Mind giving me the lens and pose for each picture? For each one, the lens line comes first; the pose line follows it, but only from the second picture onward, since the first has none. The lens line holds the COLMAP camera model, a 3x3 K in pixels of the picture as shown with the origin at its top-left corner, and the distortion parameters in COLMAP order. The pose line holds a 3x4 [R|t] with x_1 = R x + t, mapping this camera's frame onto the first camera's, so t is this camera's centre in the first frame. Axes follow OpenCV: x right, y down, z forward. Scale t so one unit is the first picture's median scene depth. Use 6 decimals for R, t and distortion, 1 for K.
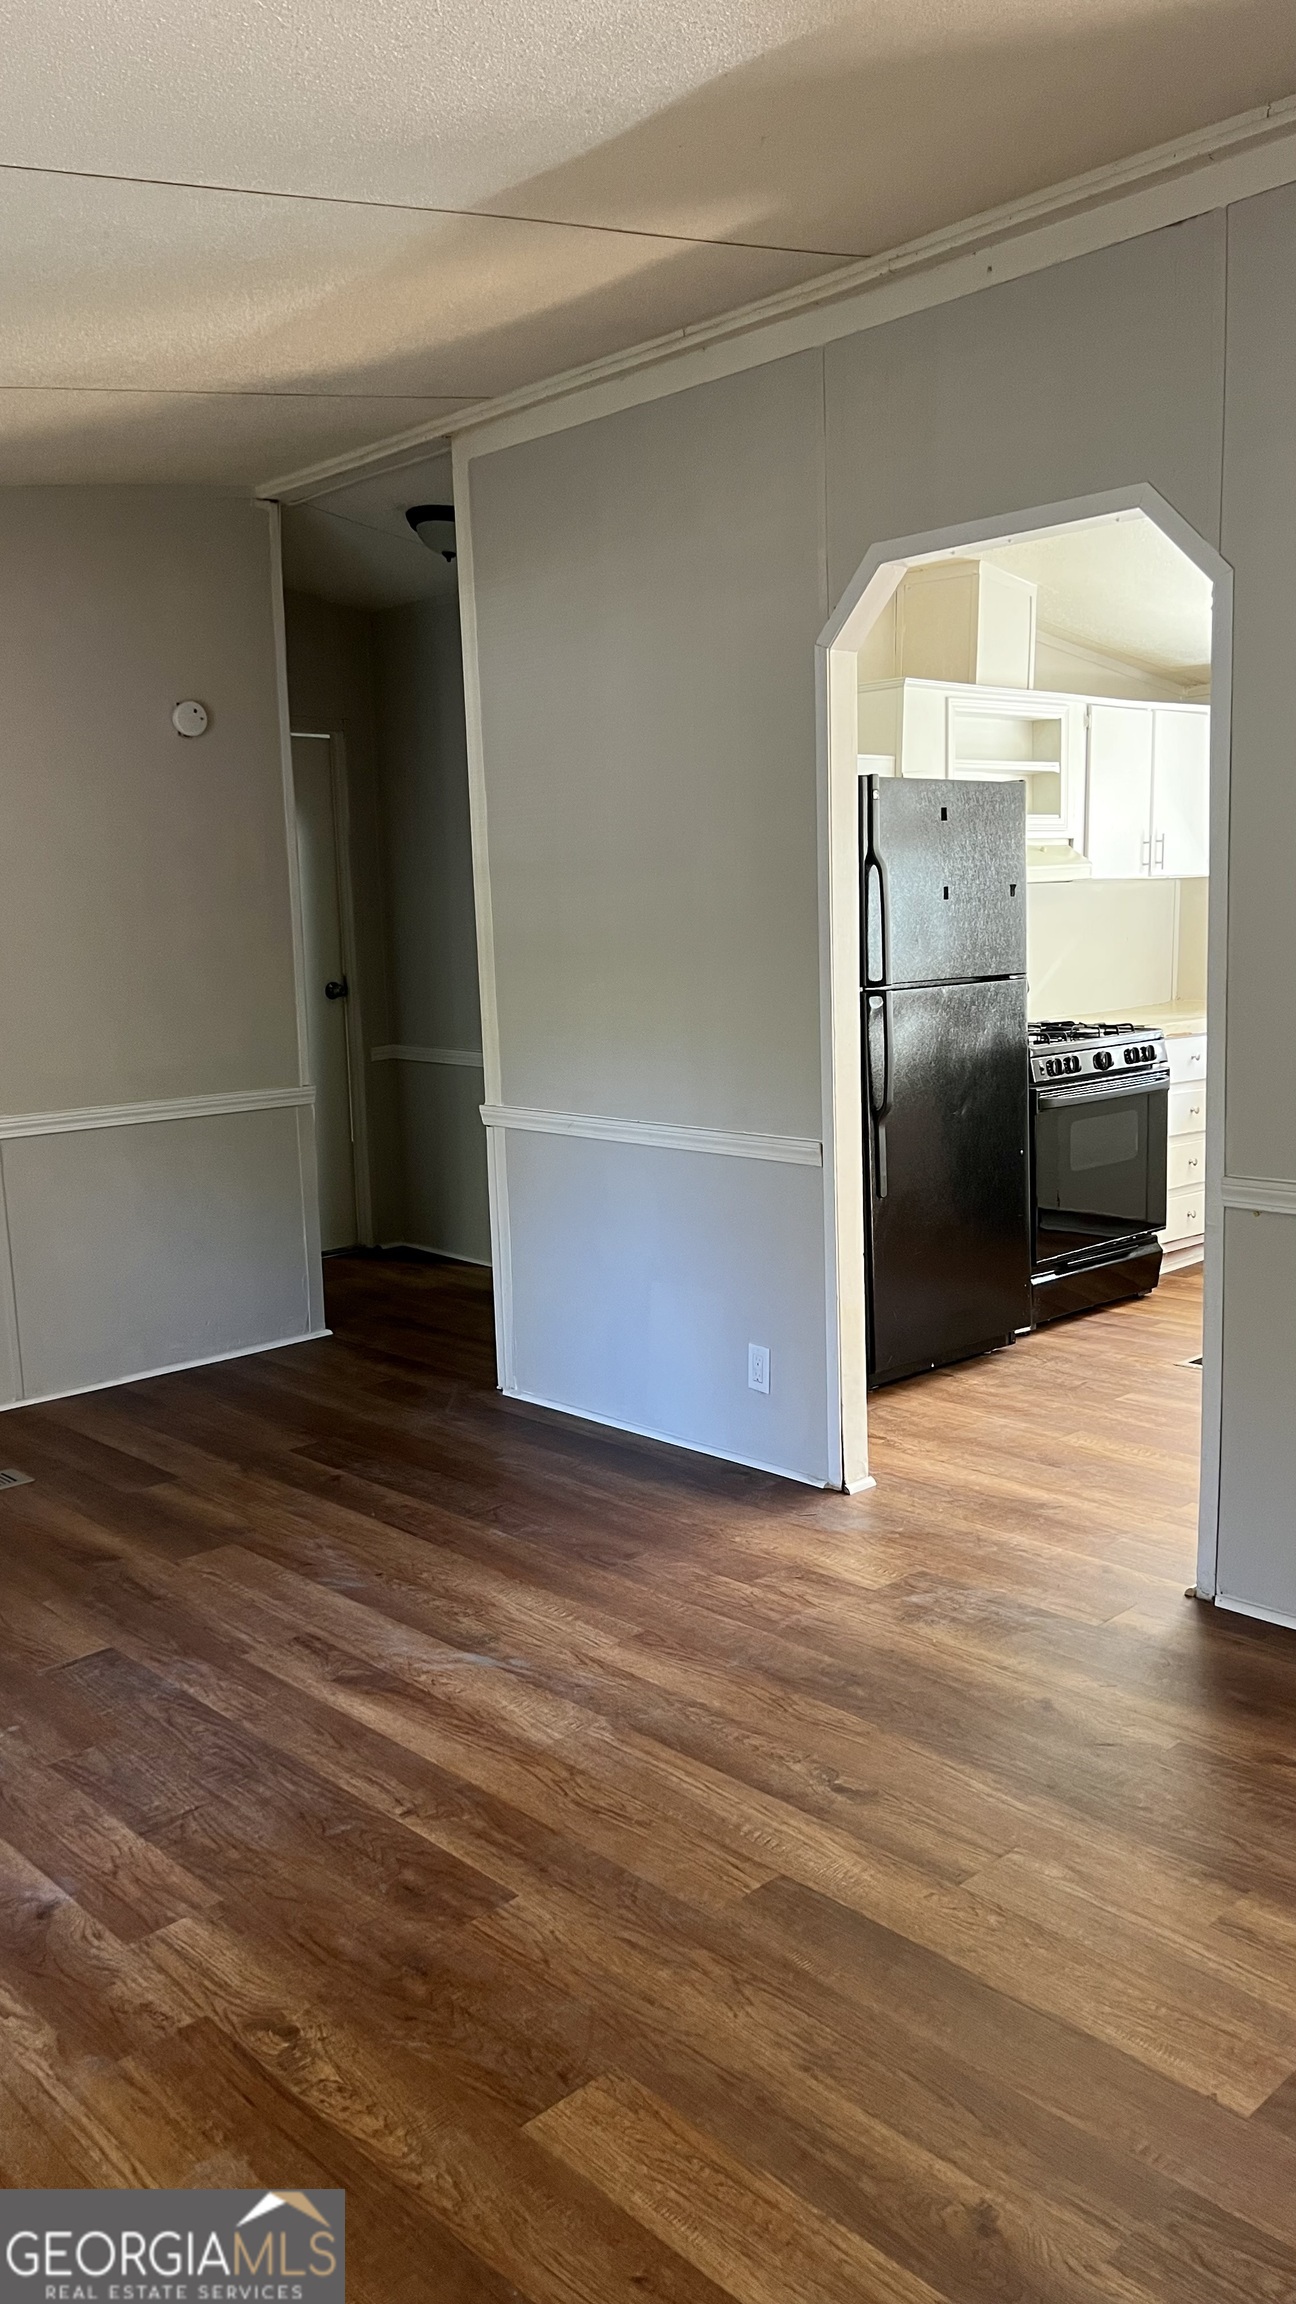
lens RADIAL K [[1731.8, 0, 648.3], [0, 1731.8, 1175.3], [0, 0, 1]] dist [0.069749, -0.074244]
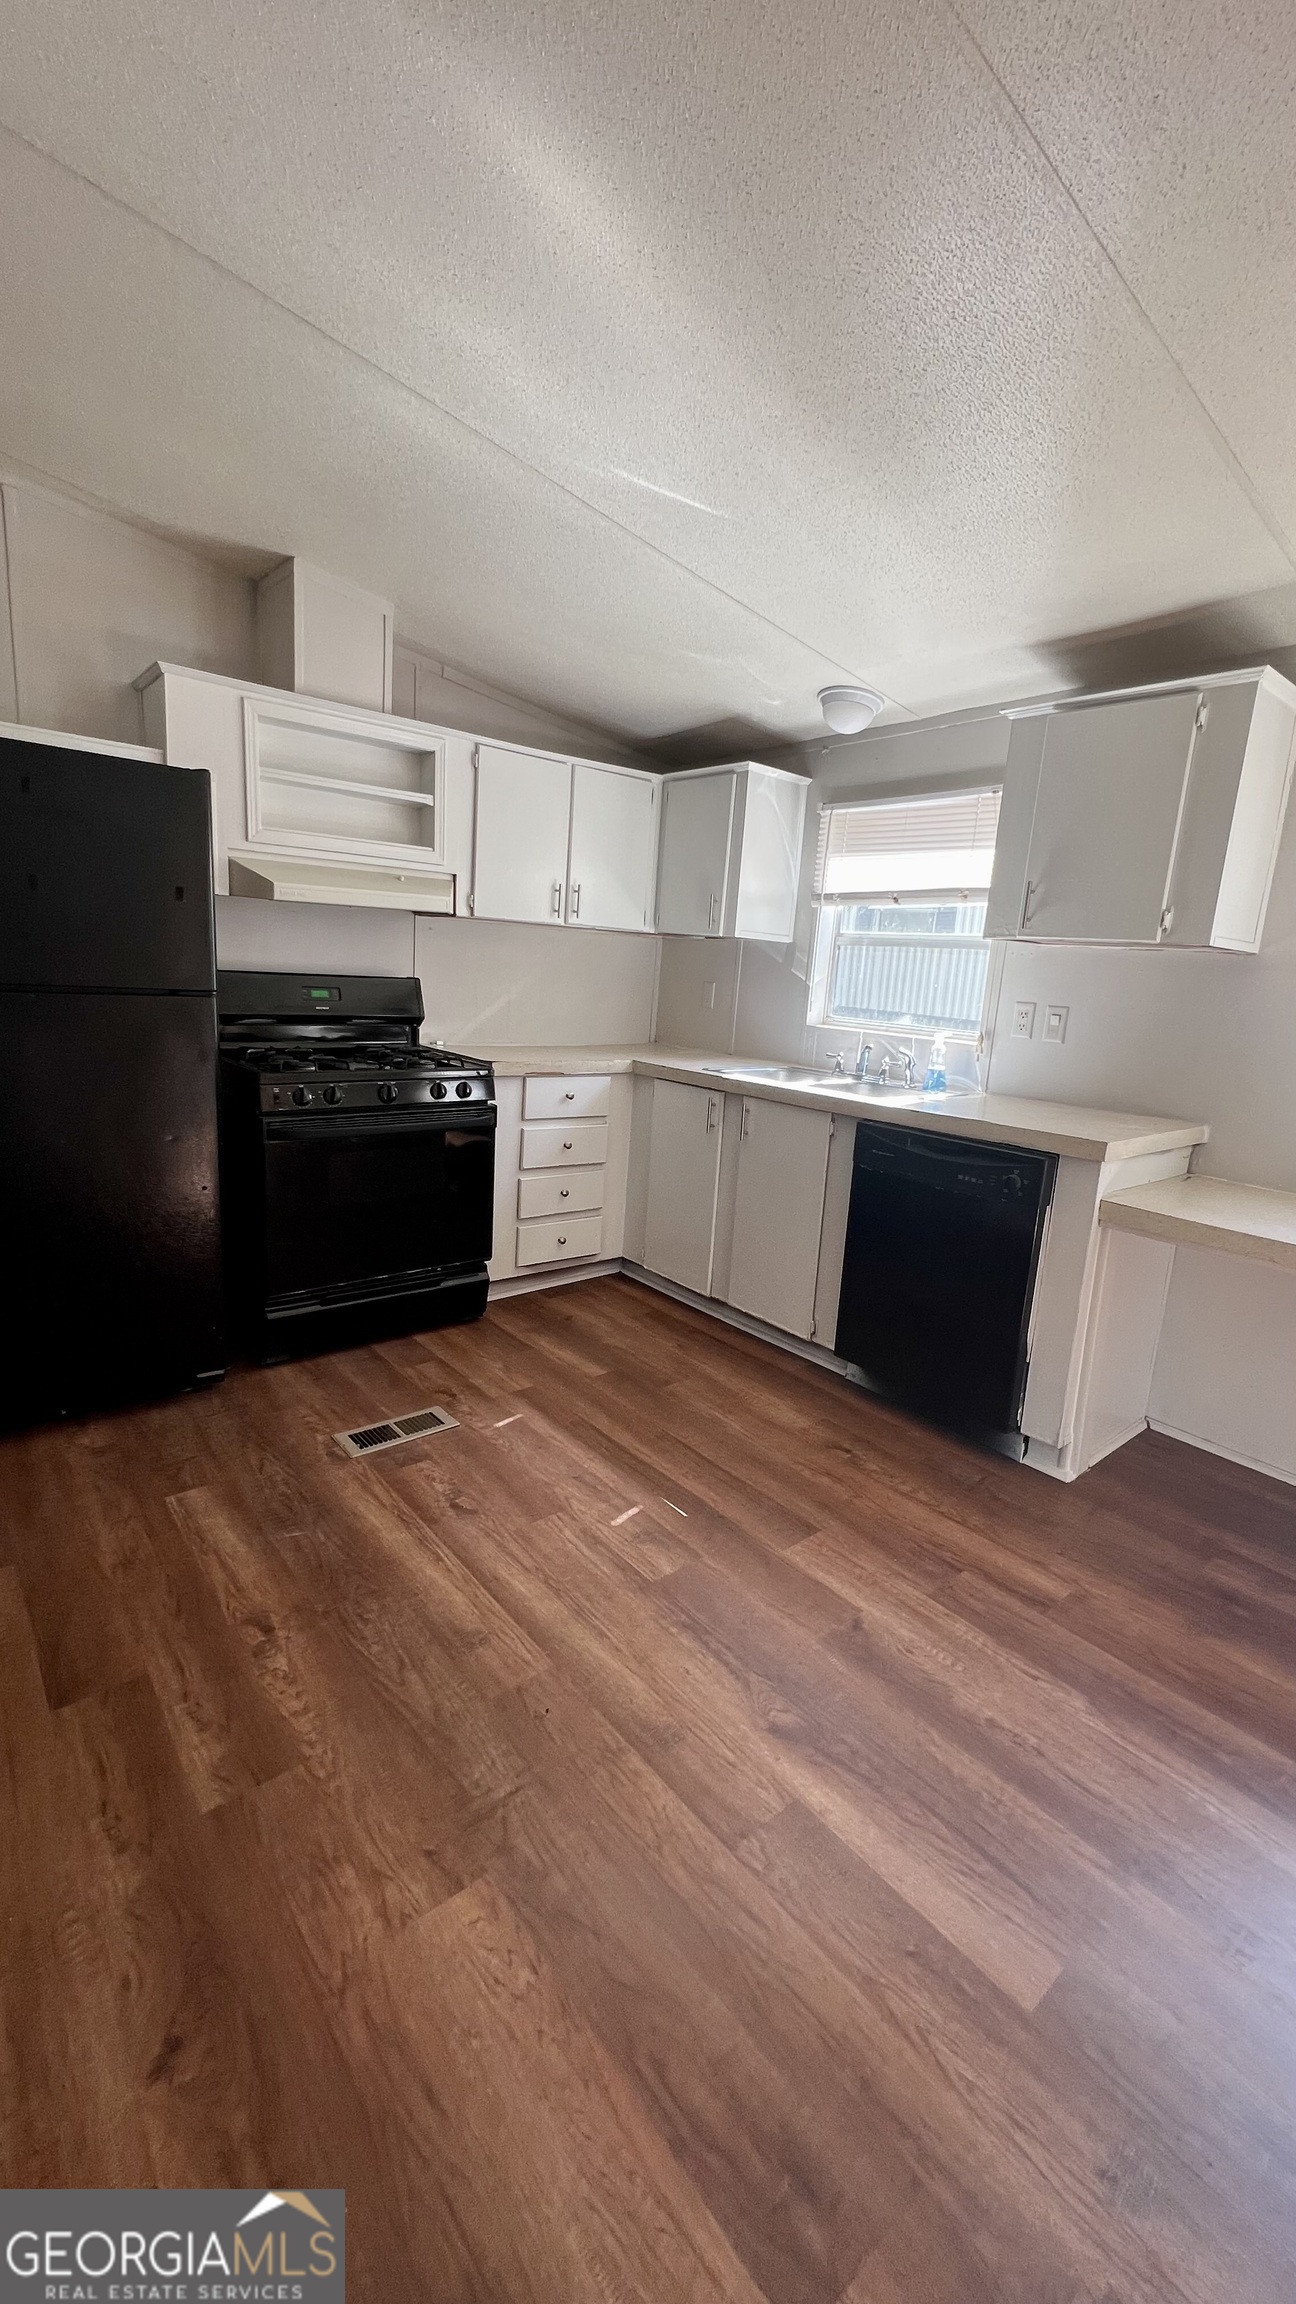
lens RADIAL K [[920.5, 0, 655.4], [0, 920.5, 1150.7], [0, 0, 1]] dist [-0.000363, 0.000575]
pose [[0.993374, 0.105888, -0.044666, 0.601580], [-0.103787, 0.993489, 0.046983, -0.101775], [0.049350, -0.042036, 0.997897, 0.677043]]
